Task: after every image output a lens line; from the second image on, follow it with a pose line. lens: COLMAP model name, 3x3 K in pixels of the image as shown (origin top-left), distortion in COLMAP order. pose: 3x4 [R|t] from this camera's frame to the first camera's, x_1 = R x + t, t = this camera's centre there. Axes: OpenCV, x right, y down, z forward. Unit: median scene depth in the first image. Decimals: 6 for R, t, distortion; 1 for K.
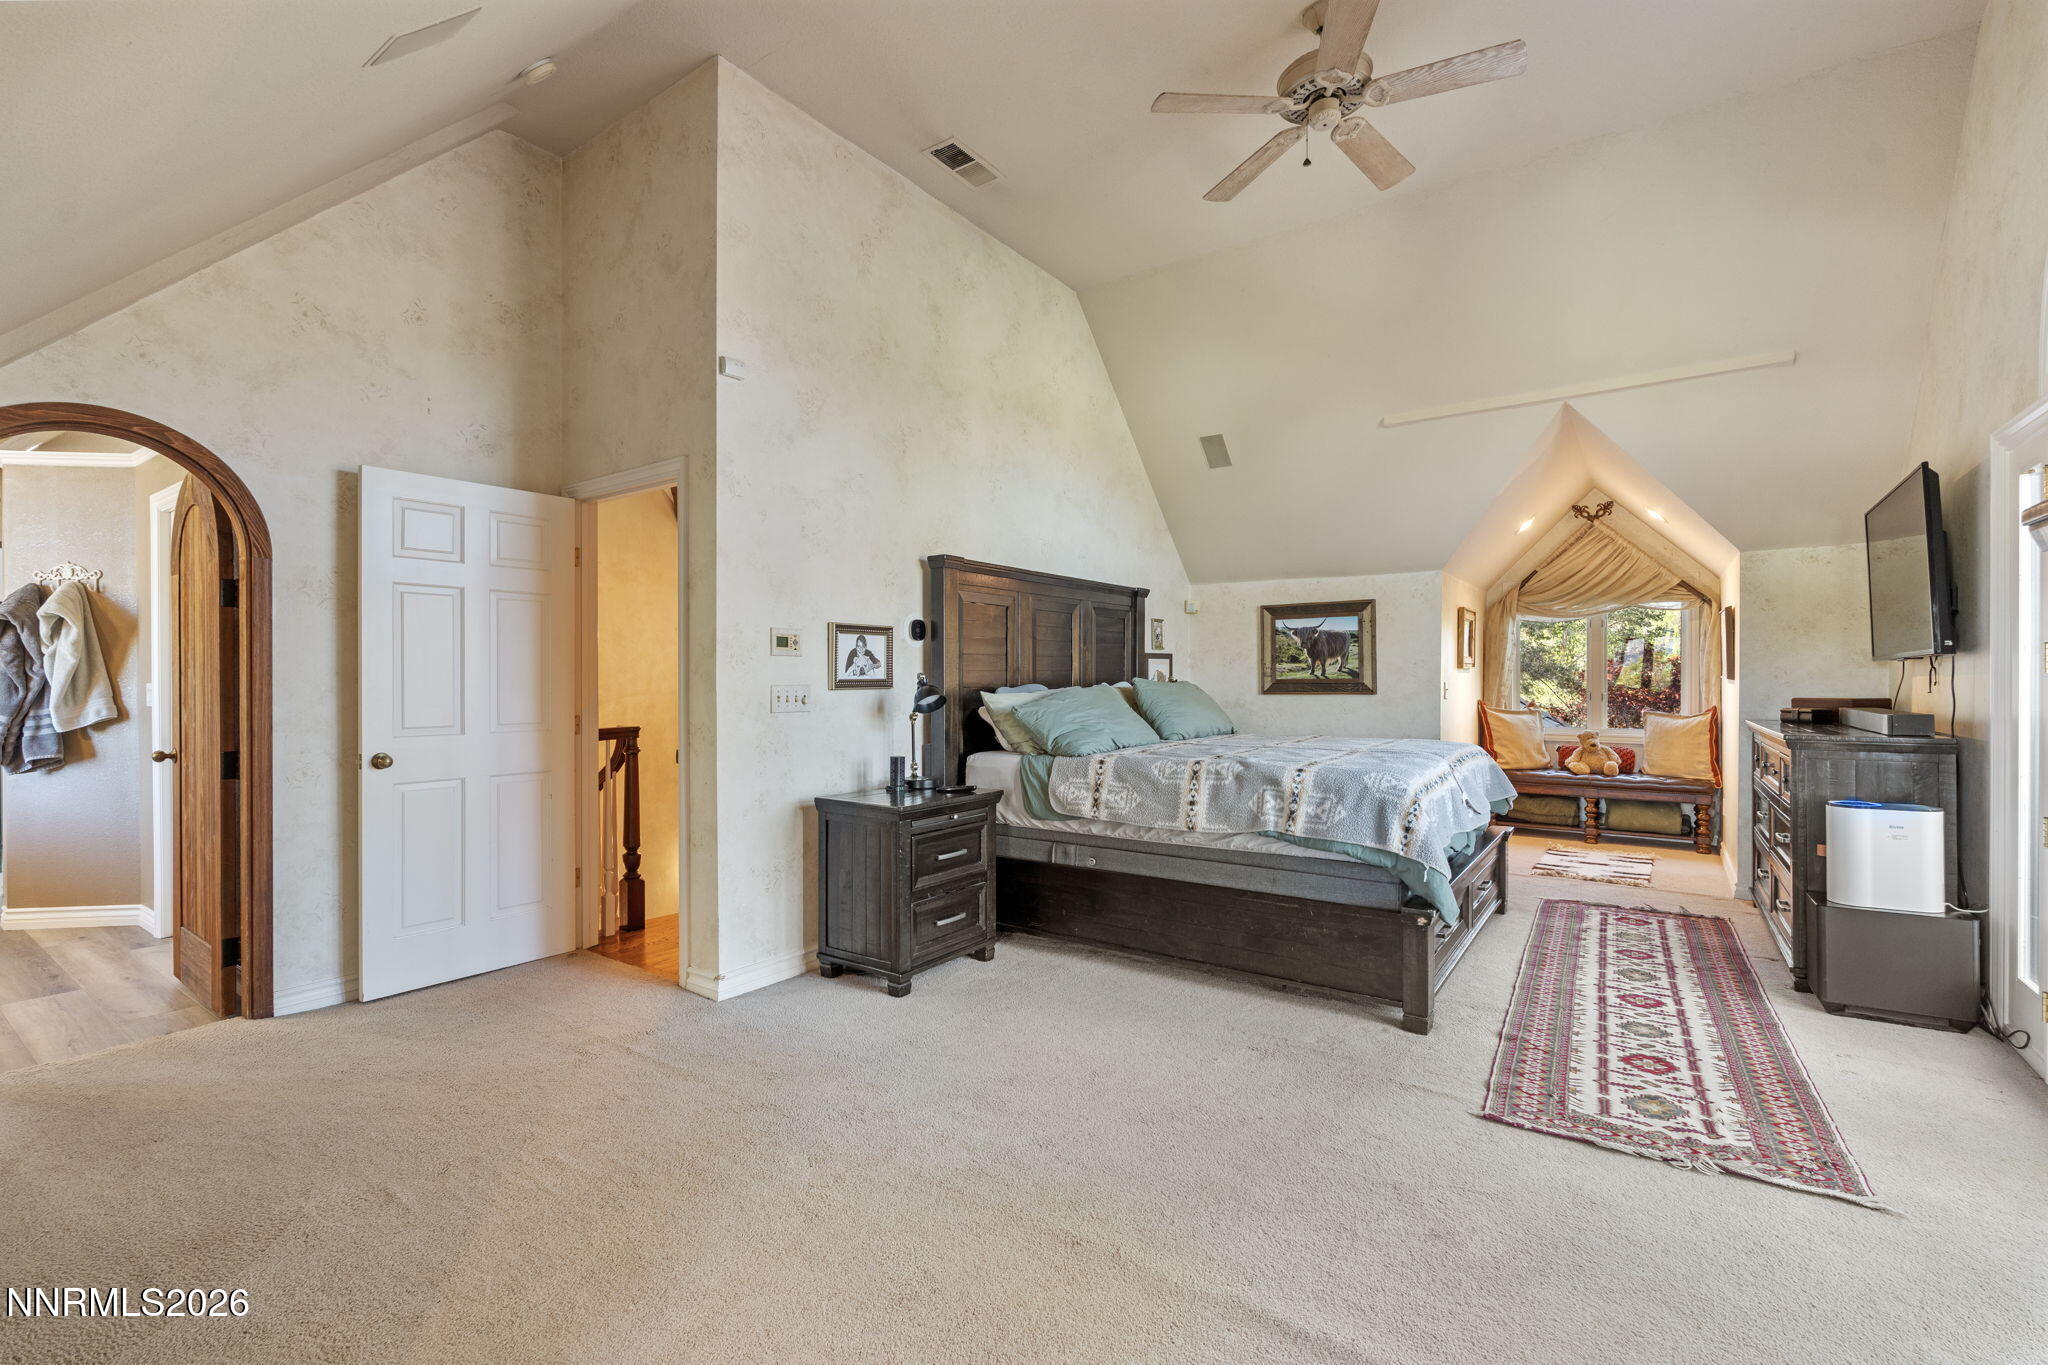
lens RADIAL K [[894.3, 0, 1020.0], [0, 894.3, 679.9], [0, 0, 1]] dist [-0.009330, 0.000230]
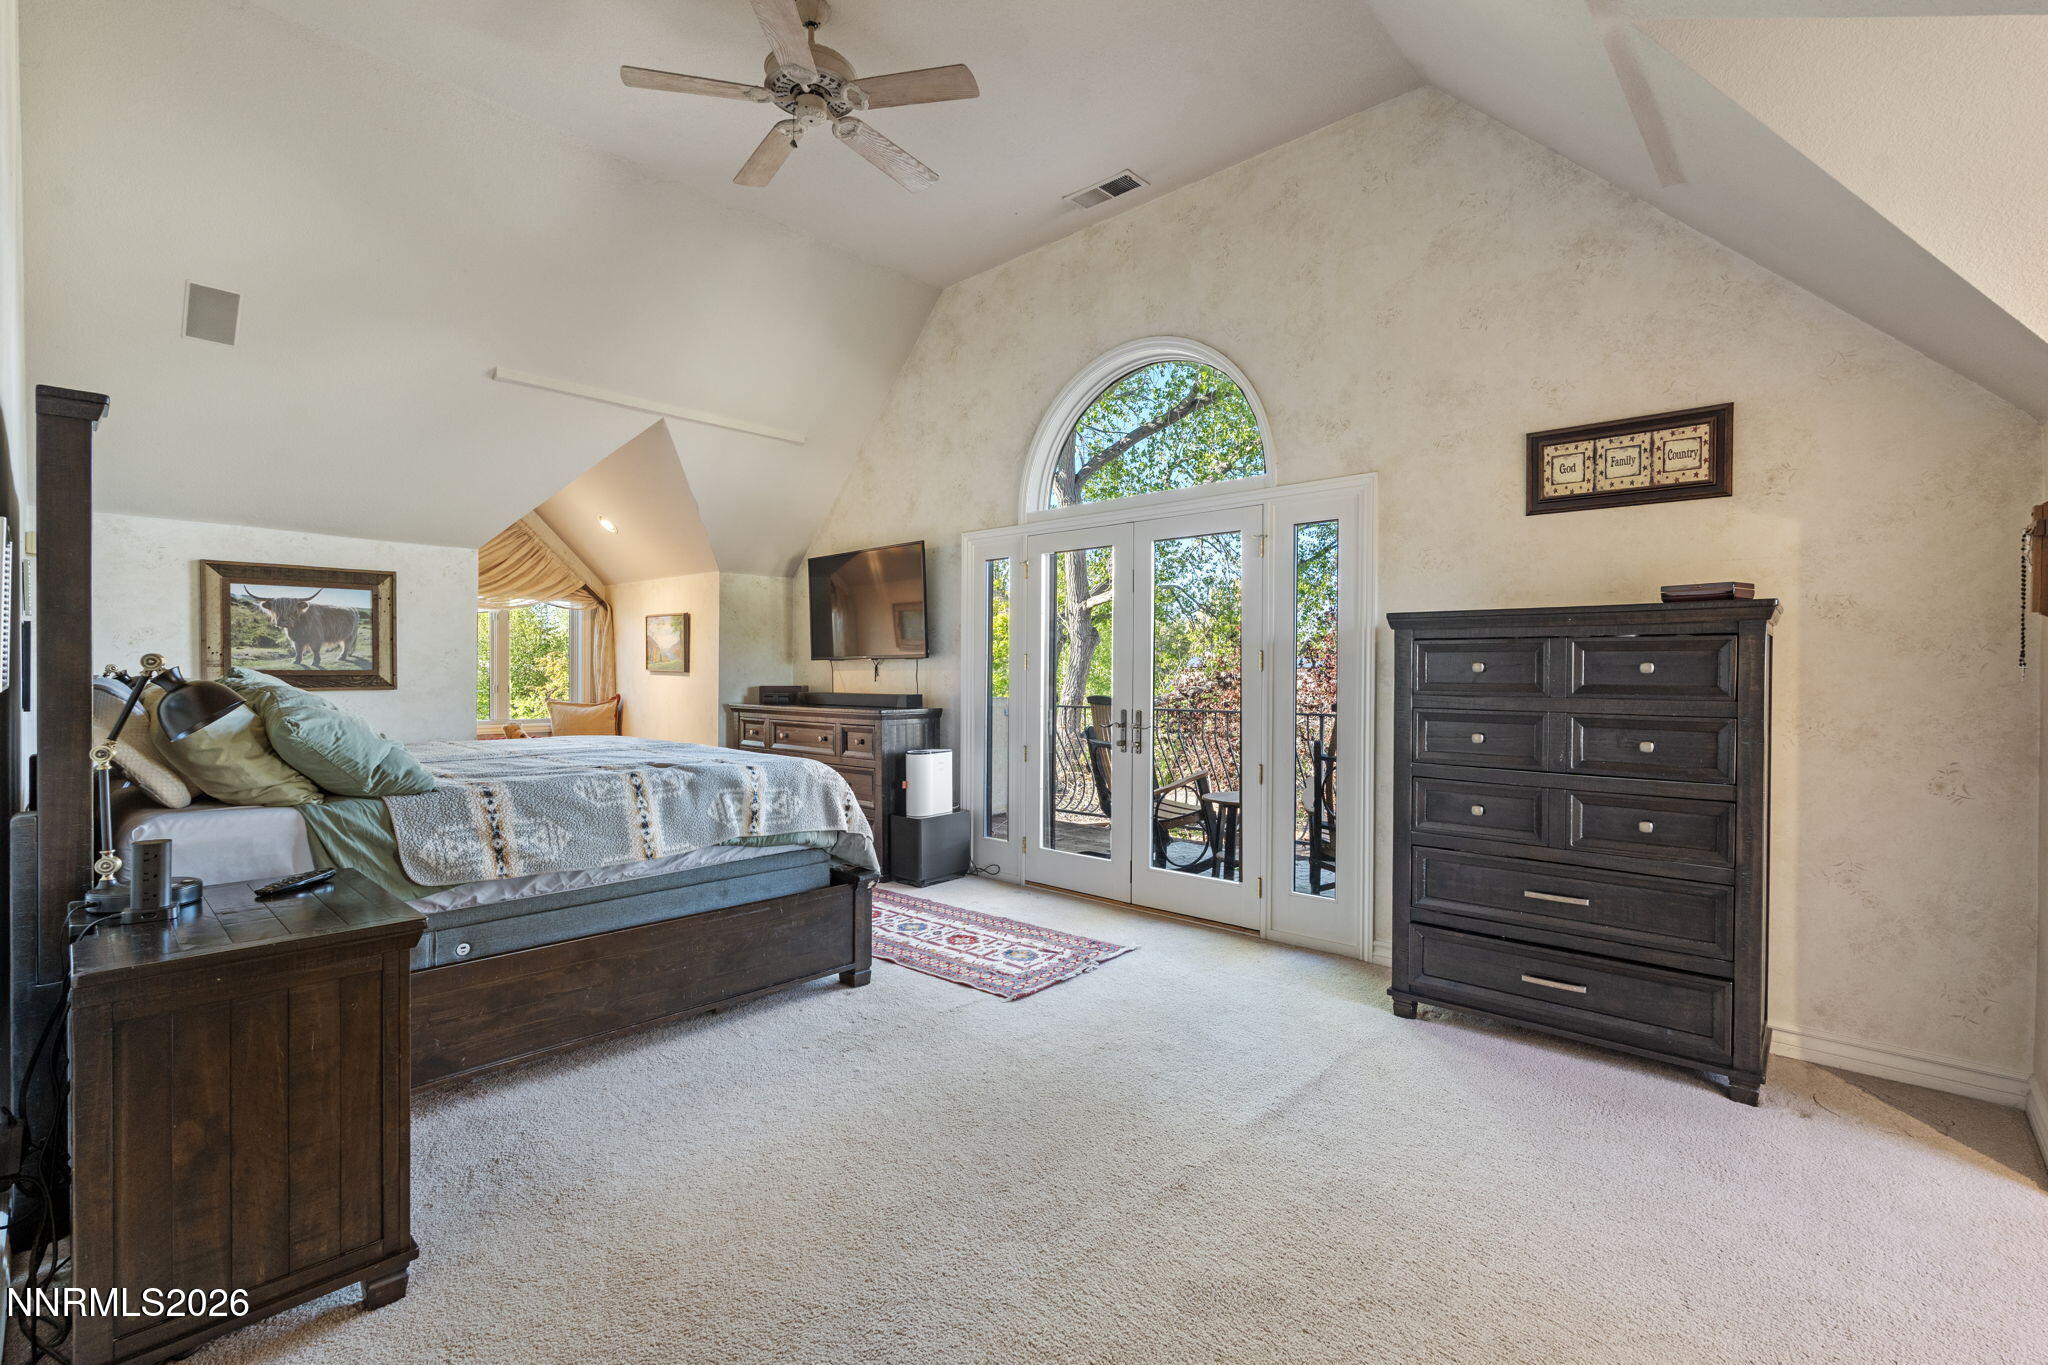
lens RADIAL K [[894.3, 0, 1020.1], [0, 894.3, 680.1], [0, 0, 1]] dist [-0.009330, 0.000230]
pose [[0.132414, -0.005255, 0.991181, -0.573114], [-0.003748, 0.999976, 0.005802, 0.001654], [-0.991187, -0.004483, 0.132391, 0.576294]]
